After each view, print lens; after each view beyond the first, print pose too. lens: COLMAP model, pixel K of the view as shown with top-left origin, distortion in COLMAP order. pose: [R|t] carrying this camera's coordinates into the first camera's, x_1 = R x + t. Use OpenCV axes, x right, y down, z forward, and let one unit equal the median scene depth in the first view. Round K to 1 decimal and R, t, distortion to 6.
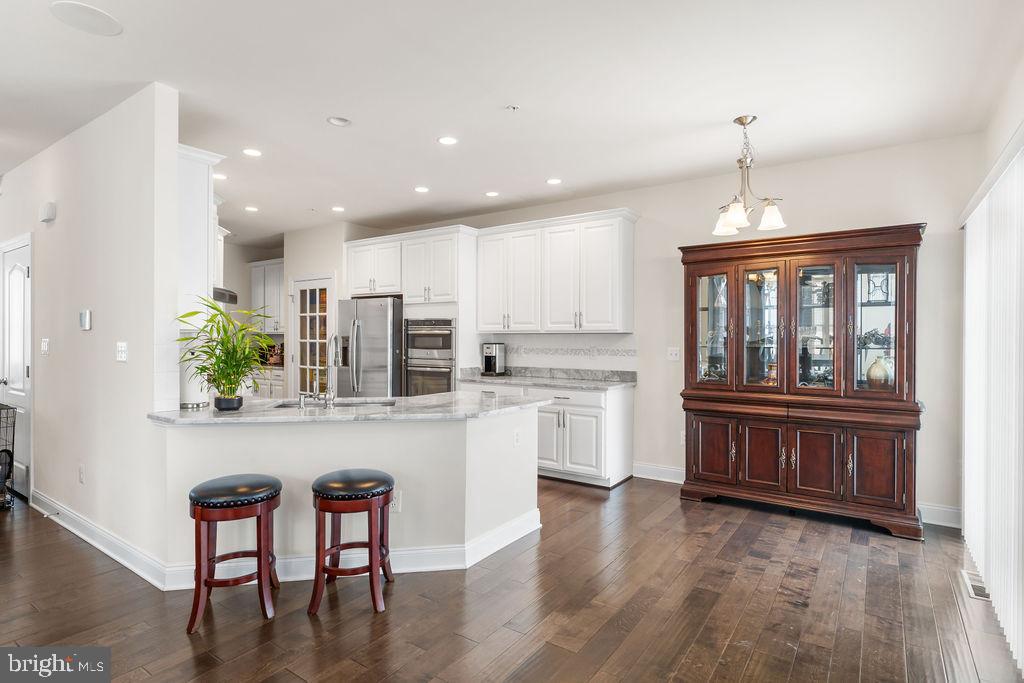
lens RADIAL K [[528.7, 0, 511.1], [0, 528.7, 339.7], [0, 0, 1]] dist [-0.000040, -0.000092]
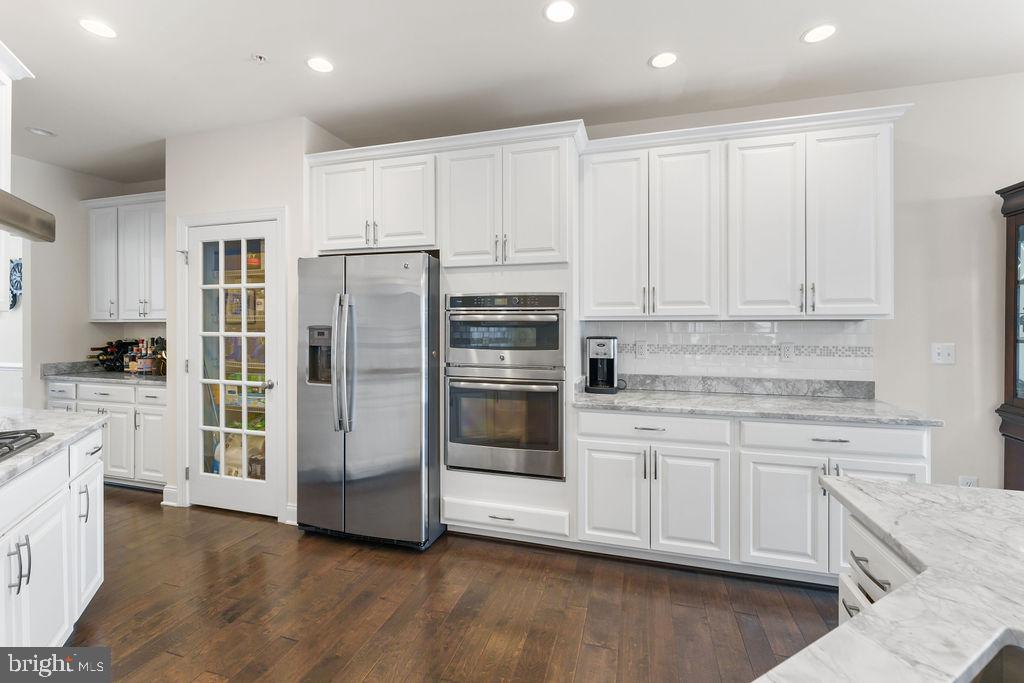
lens RADIAL K [[446.9, 0, 525.2], [0, 446.9, 327.5], [0, 0, 1]] dist [-0.002434, -0.000273]
pose [[0.946991, -0.003352, 0.321241, -0.266811], [0.003364, 0.999994, 0.000518, -0.004463], [-0.321241, 0.000590, 0.946997, 0.521514]]
